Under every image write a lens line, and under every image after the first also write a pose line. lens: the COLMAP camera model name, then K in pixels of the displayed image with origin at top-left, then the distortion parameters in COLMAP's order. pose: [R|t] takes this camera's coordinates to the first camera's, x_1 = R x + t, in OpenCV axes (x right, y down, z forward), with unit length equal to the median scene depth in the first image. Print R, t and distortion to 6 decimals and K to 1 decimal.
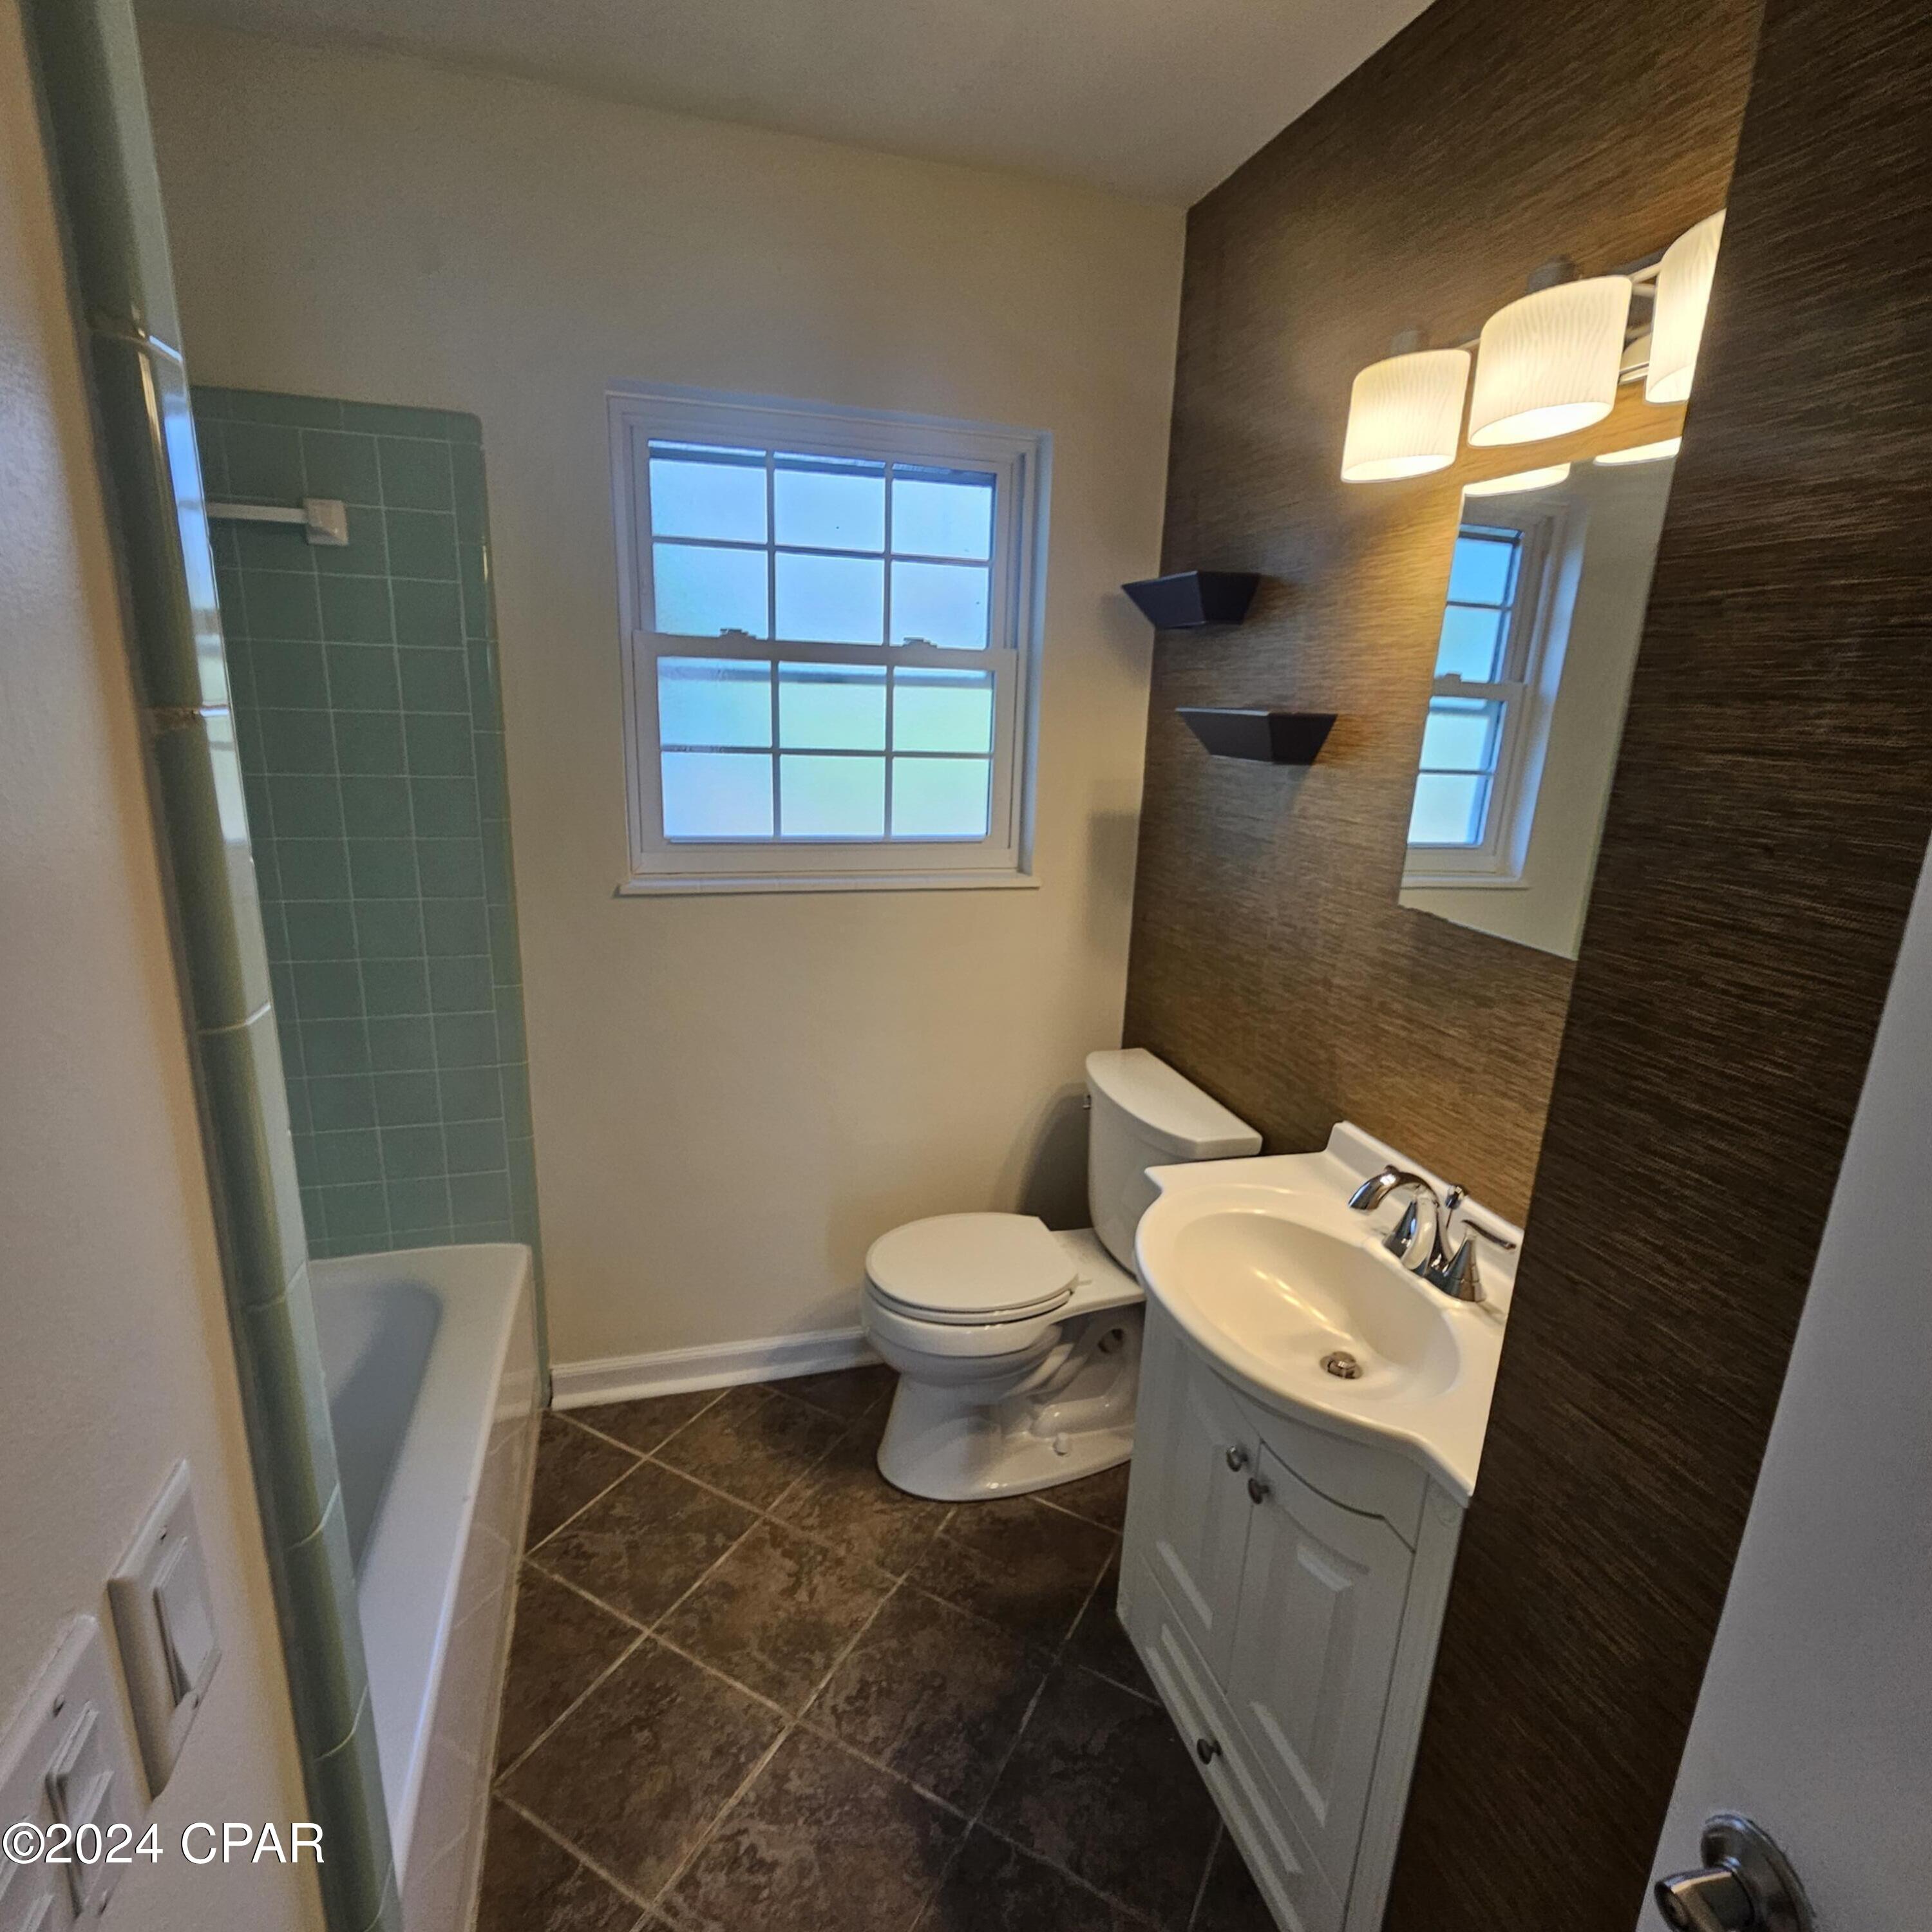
lens RADIAL K [[1070.3, 0, 966.0], [0, 1070.3, 966.0], [0, 0, 1]] dist [-0.001810, -0.001739]
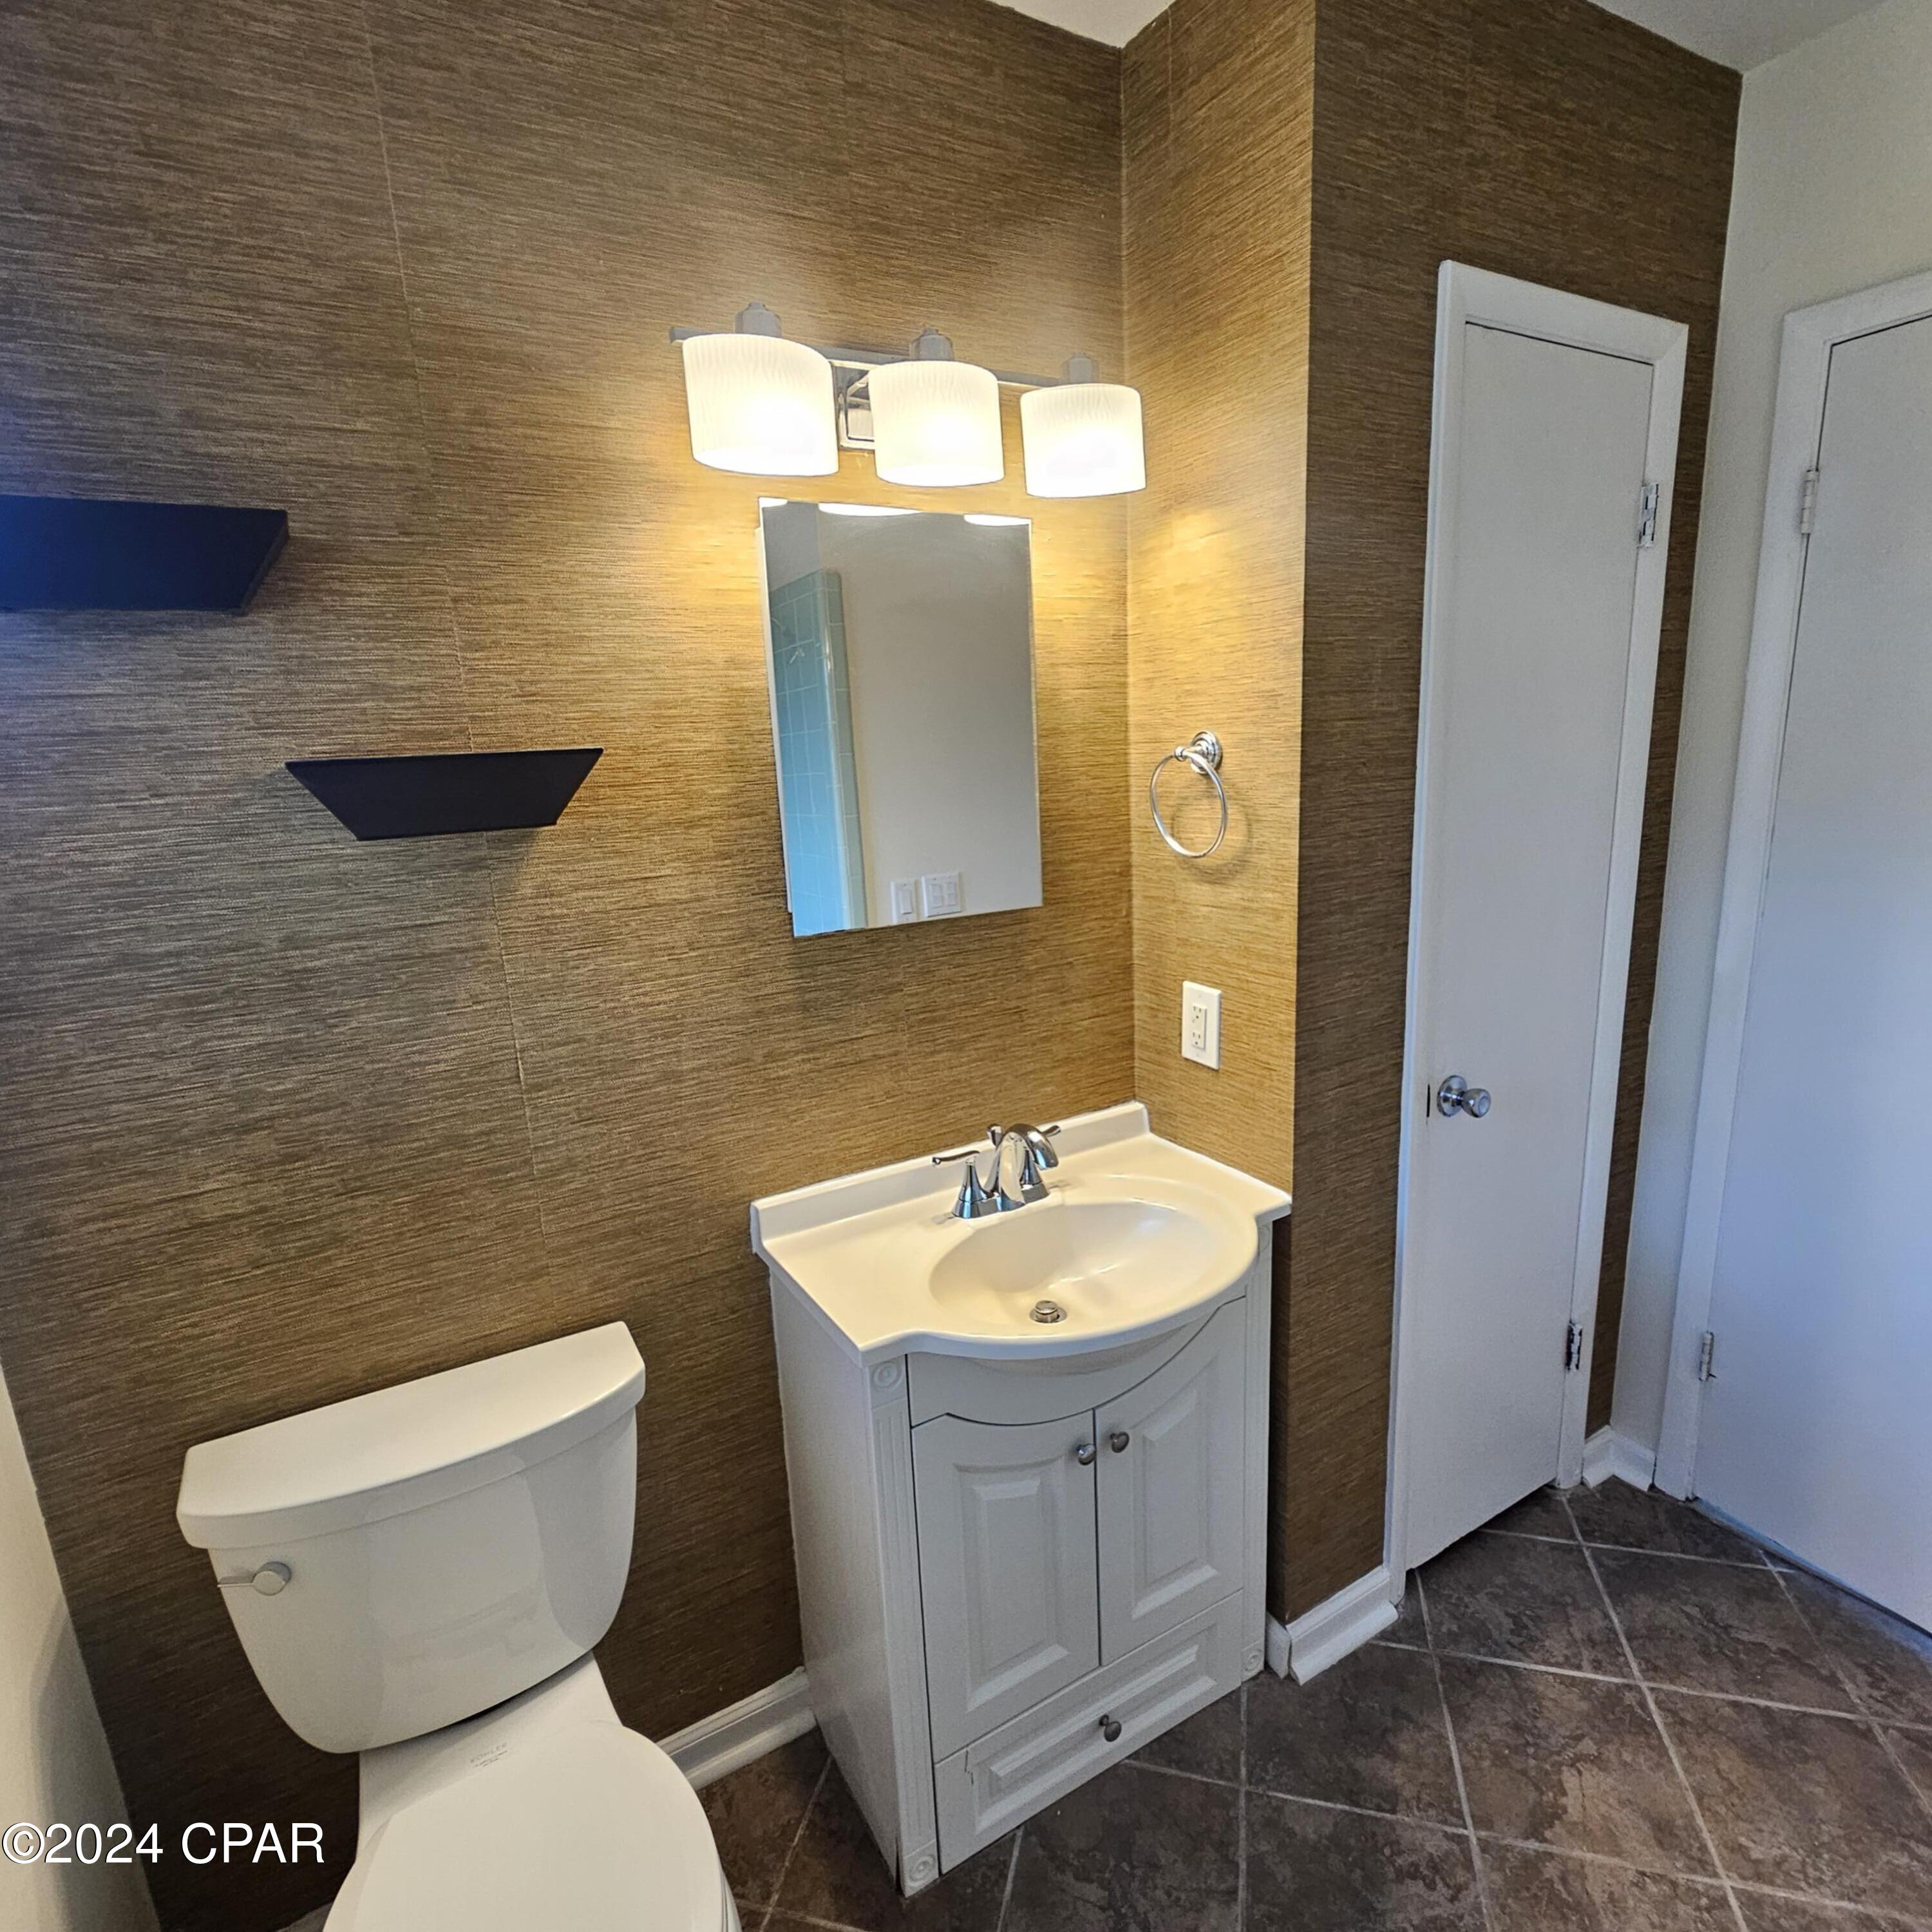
lens RADIAL K [[1070.3, 0, 966.0], [0, 1070.3, 966.0], [0, 0, 1]] dist [-0.001810, -0.001739]
pose [[-0.243267, -0.229393, 0.942444, -0.493259], [0.276648, 0.914865, 0.294090, -0.253756], [-0.929670, 0.332267, -0.159095, 0.960426]]
